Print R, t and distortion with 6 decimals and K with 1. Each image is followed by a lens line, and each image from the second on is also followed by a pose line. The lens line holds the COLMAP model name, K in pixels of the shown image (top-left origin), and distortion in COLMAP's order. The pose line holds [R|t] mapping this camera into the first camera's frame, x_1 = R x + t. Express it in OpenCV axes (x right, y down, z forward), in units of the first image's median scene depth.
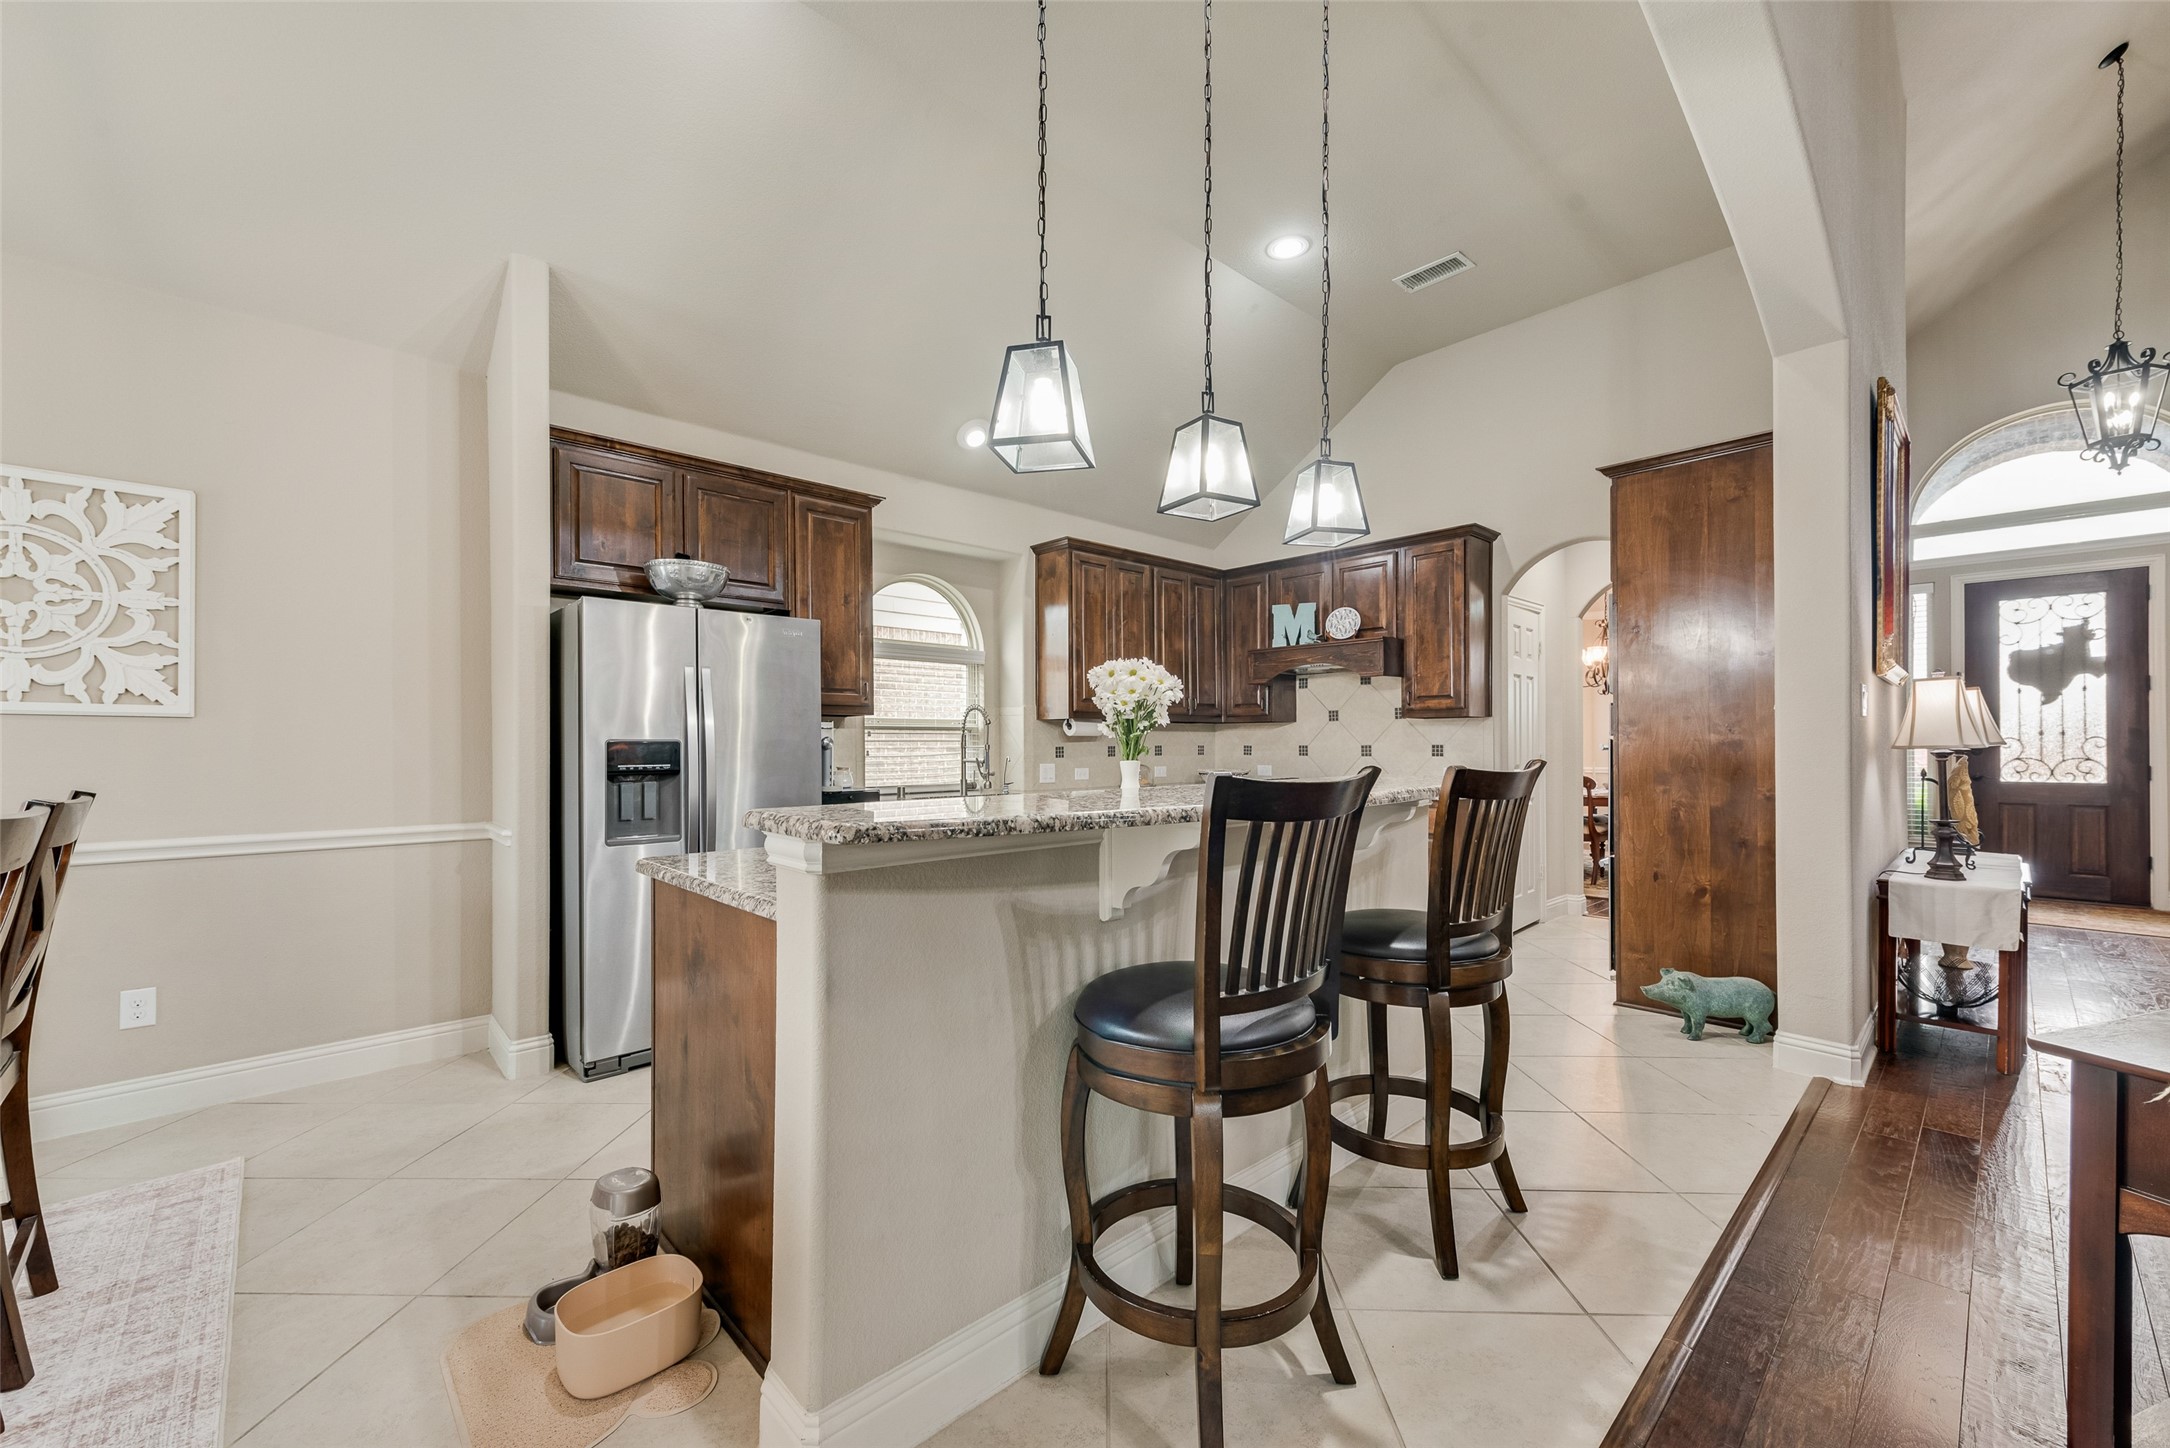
lens RADIAL K [[859.9, 0, 1079.6], [0, 859.9, 741.8], [0, 0, 1]] dist [0.007674, -0.000426]
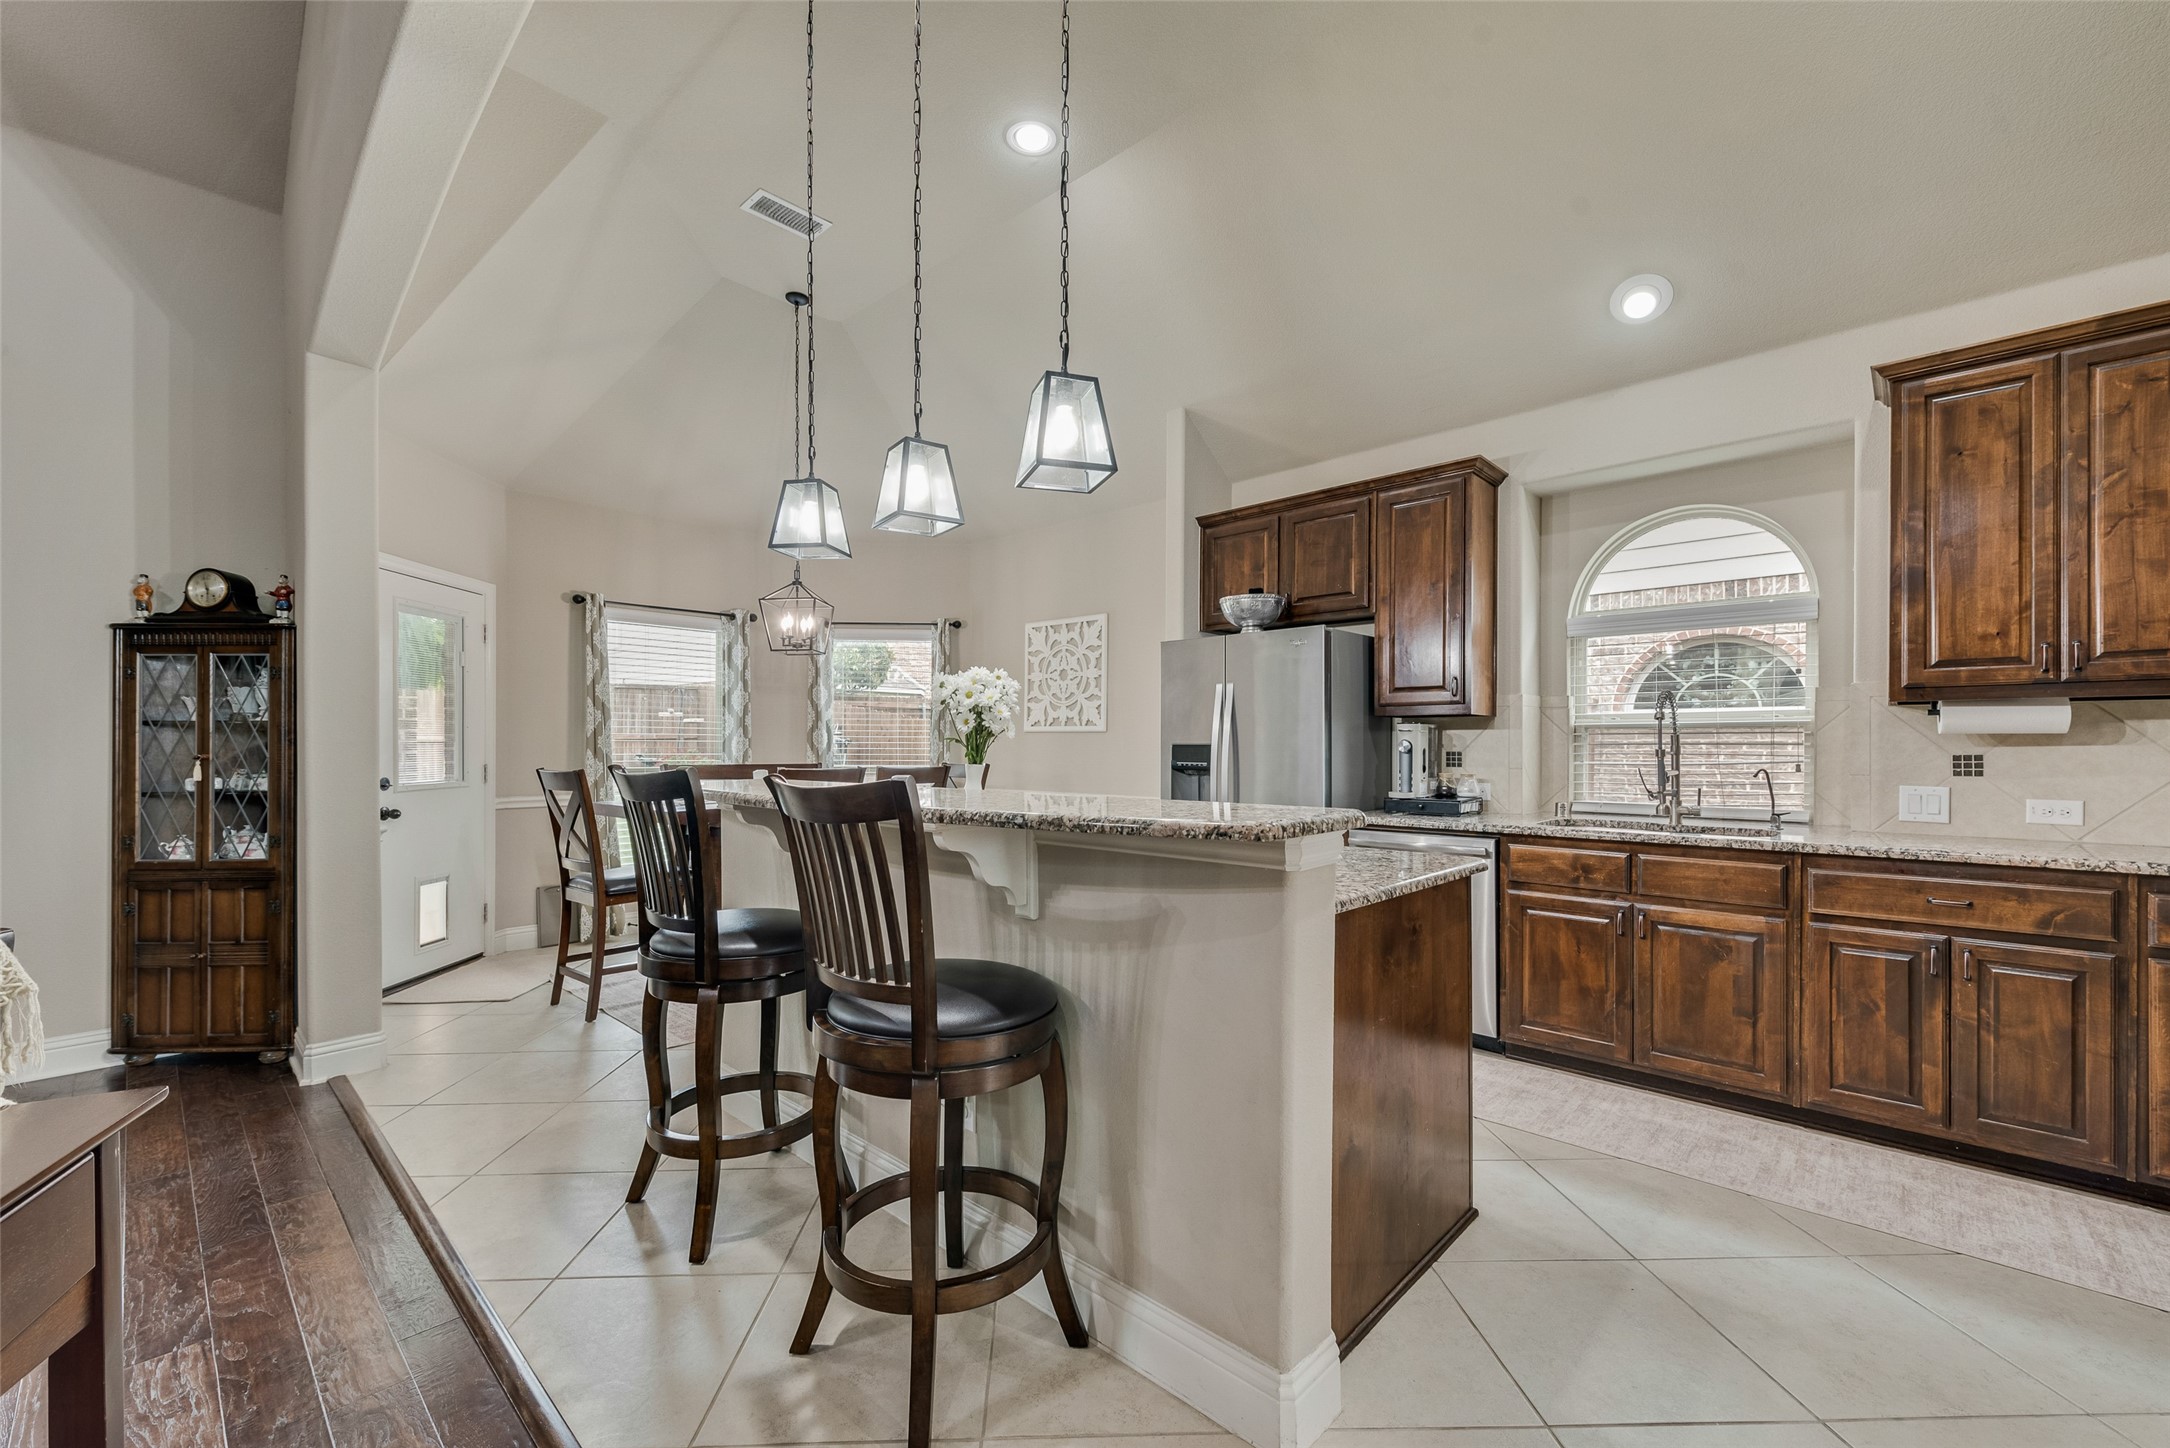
lens RADIAL K [[873.7, 0, 1082.2], [0, 873.7, 745.4], [0, 0, 1]] dist [0.011537, -0.000461]
pose [[0.065669, 0.002021, -0.997839, 0.477387], [-0.000147, 0.999998, 0.002016, -0.001168], [0.997841, 0.000014, 0.065670, 0.438987]]
